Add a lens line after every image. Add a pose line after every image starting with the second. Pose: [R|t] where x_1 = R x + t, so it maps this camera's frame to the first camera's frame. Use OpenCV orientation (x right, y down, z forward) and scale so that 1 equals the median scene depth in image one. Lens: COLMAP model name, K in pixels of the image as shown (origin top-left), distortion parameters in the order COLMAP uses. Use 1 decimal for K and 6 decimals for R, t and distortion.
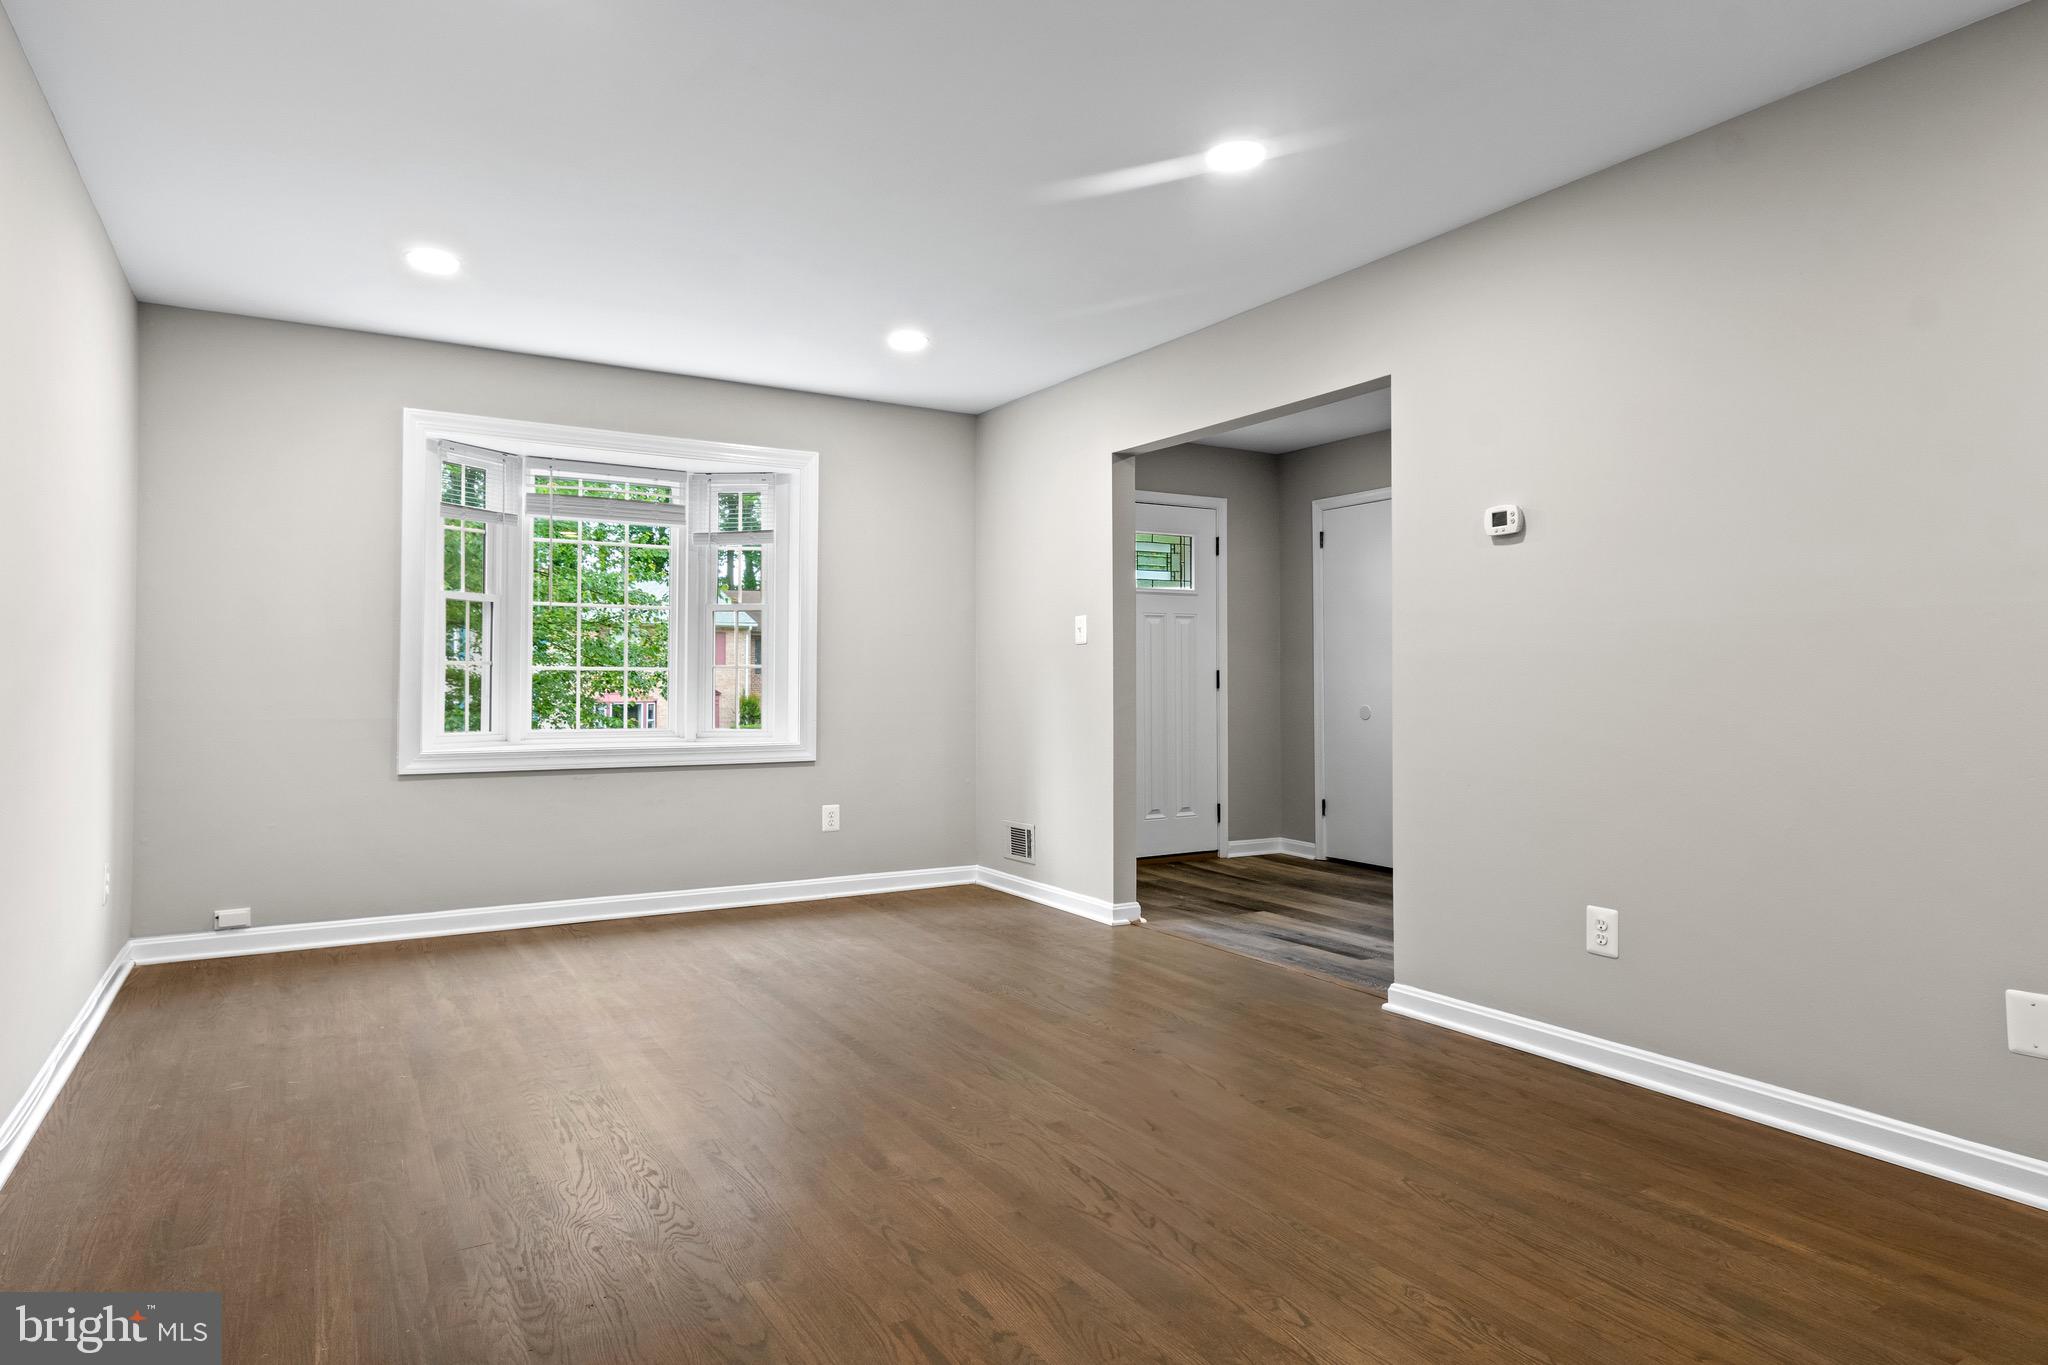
lens RADIAL K [[1171.2, 0, 1004.9], [0, 1171.2, 669.9], [0, 0, 1]] dist [0.007084, 0.001638]
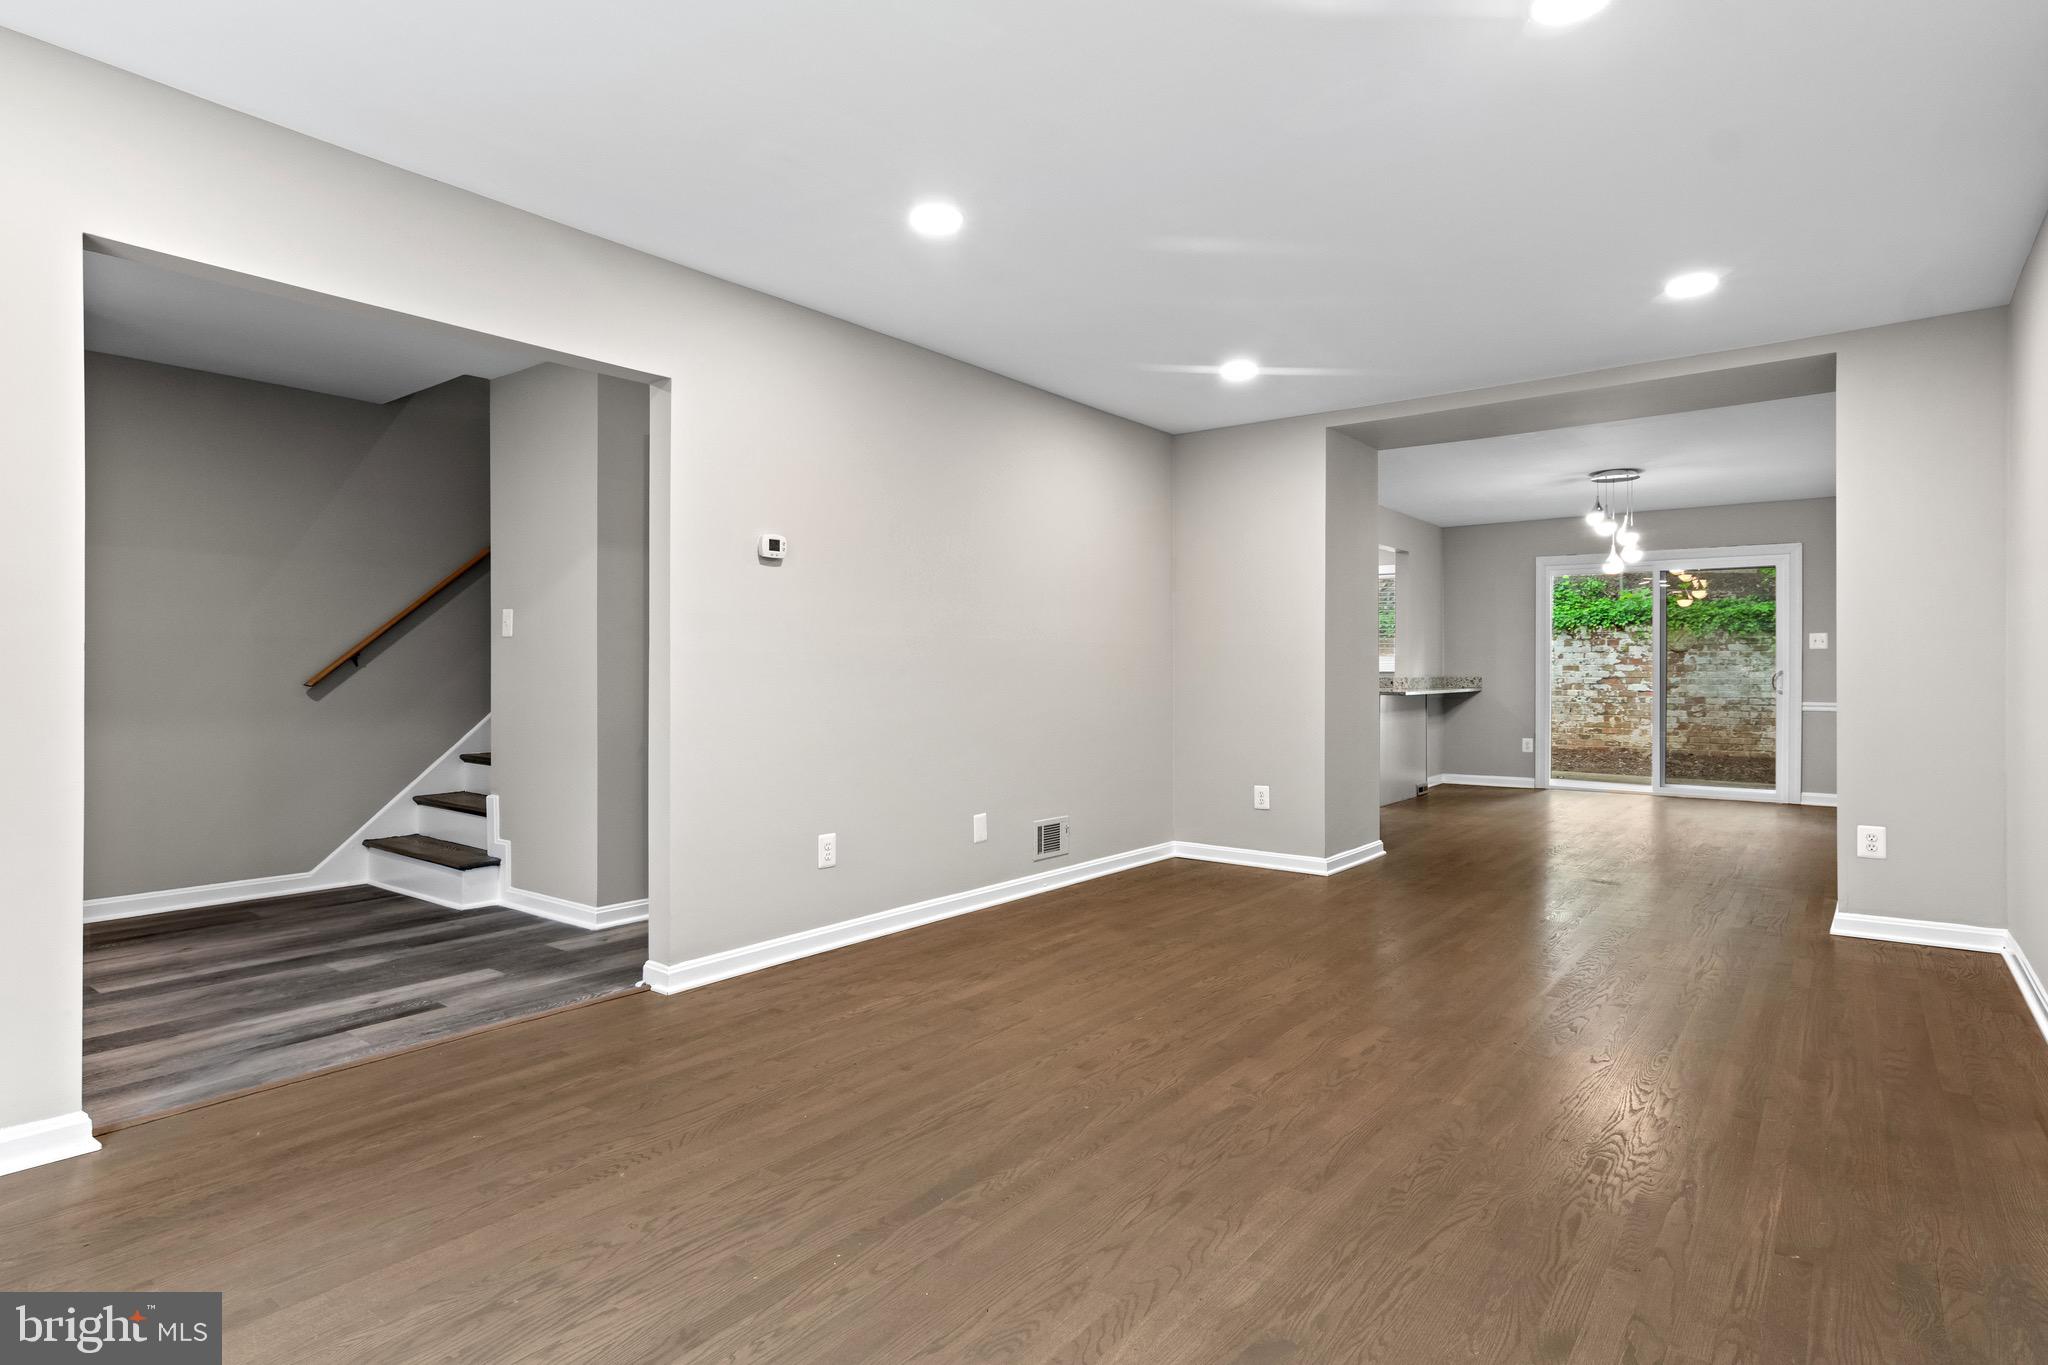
lens RADIAL K [[1069.6, 0, 1010.3], [0, 1069.6, 674.3], [0, 0, 1]] dist [-0.002485, -0.000362]
pose [[-0.358028, -0.000359, 0.933711, -0.500631], [-0.006460, 0.999977, -0.002092, 0.006431], [-0.933689, -0.006781, -0.358022, 0.805088]]
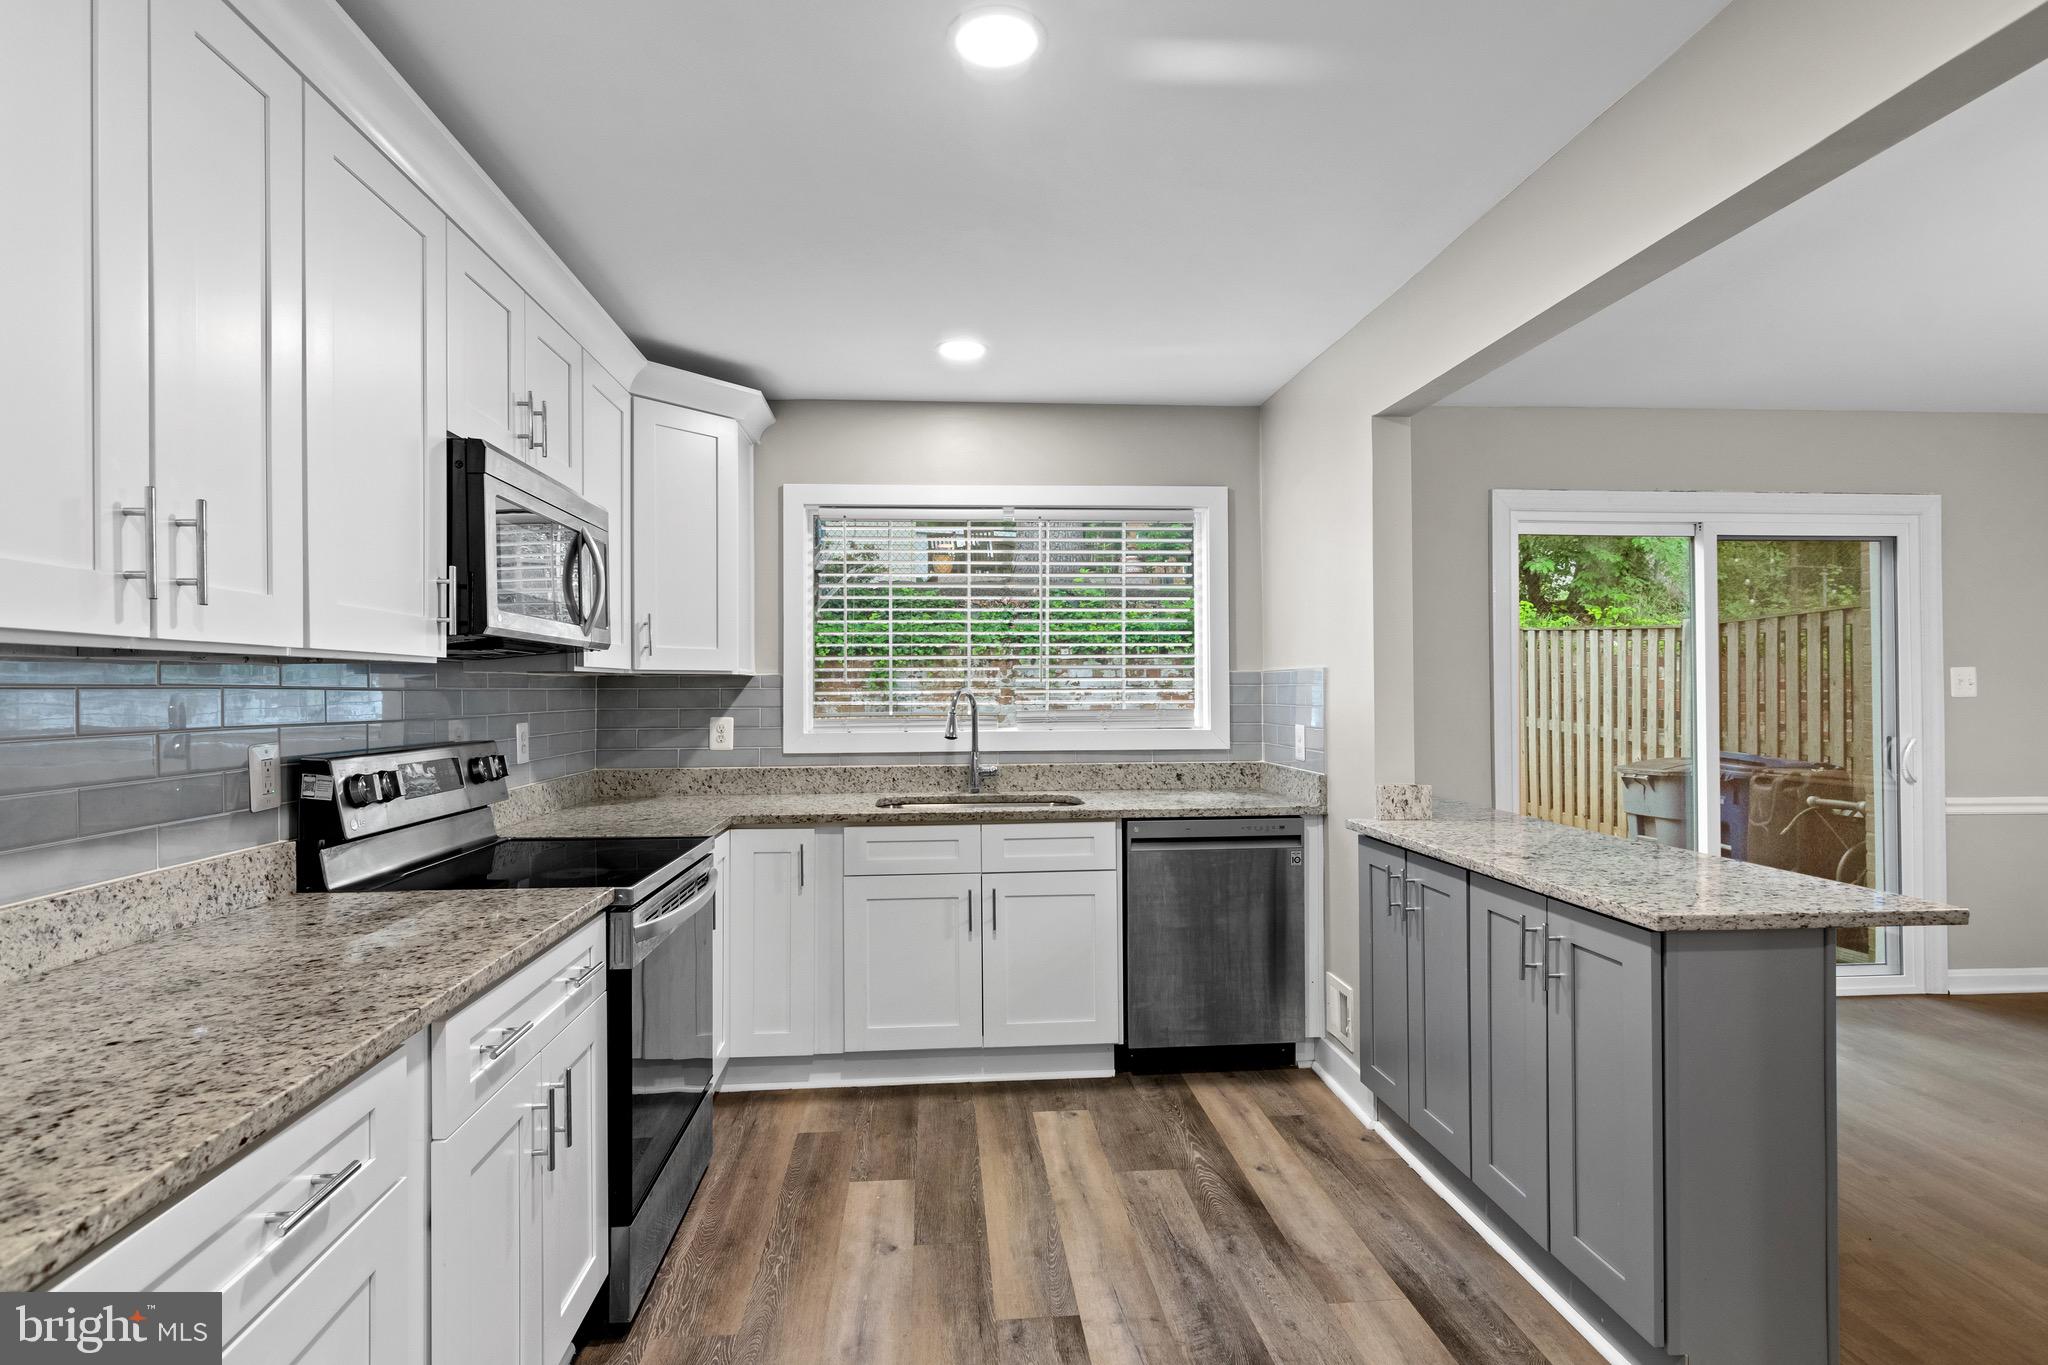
lens RADIAL K [[1002.0, 0, 1002.4], [0, 1002.0, 680.6], [0, 0, 1]] dist [-0.001291, 0.004080]
pose [[-0.895970, 0.012643, 0.443935, 0.987317], [0.006817, 0.999868, -0.014717, -0.052873], [-0.444062, -0.010160, -0.895938, 0.106856]]
